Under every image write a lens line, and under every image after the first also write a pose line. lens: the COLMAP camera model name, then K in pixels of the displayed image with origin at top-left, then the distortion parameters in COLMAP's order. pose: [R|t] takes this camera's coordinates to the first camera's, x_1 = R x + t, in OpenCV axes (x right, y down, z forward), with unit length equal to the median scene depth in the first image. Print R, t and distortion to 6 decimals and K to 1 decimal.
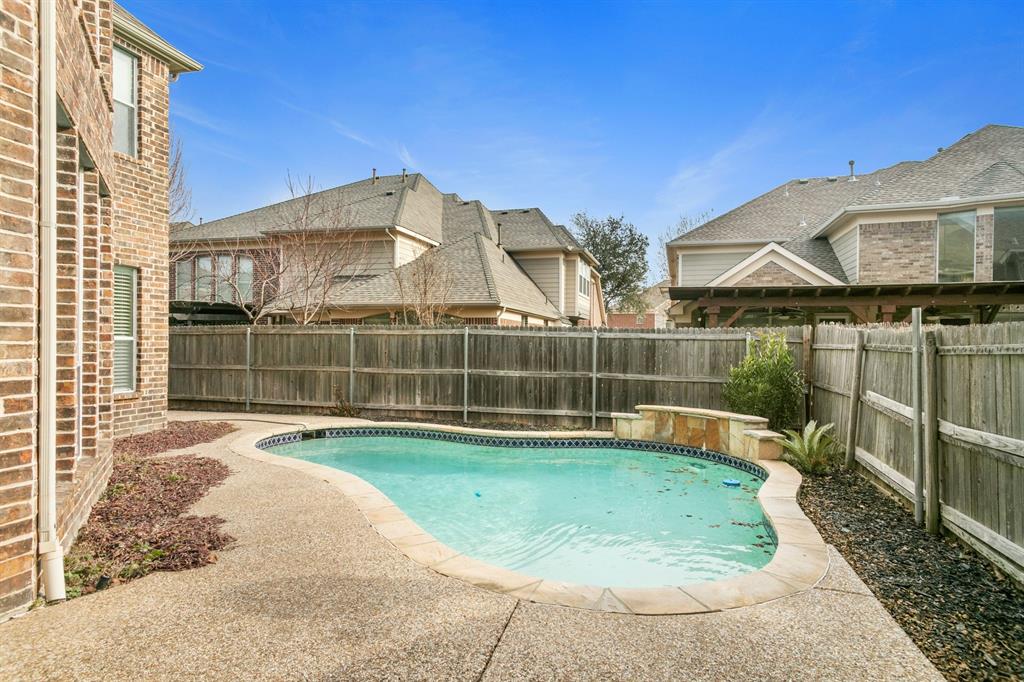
lens RADIAL K [[570.2, 0, 519.1], [0, 570.2, 343.7], [0, 0, 1]] dist [0.014506, -0.004367]
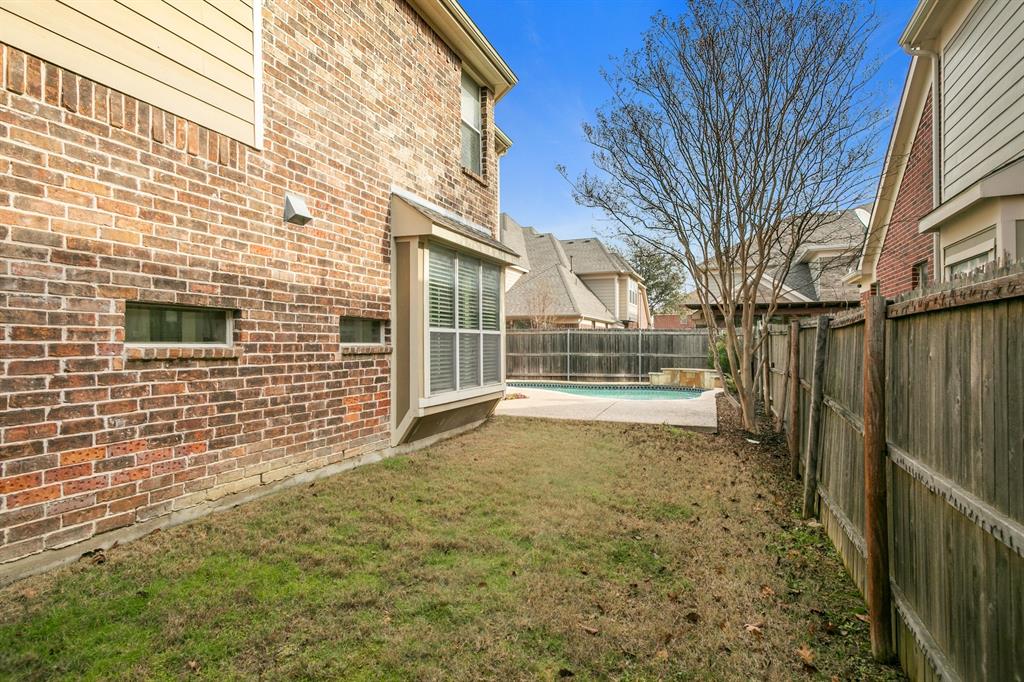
lens RADIAL K [[570.2, 0, 510.9], [0, 570.2, 341.2], [0, 0, 1]] dist [0.014506, -0.004367]
pose [[0.995215, -0.011439, -0.097039, -0.097878], [0.010796, 0.999916, -0.007156, 0.019175], [0.097113, 0.006074, 0.995255, -0.828687]]
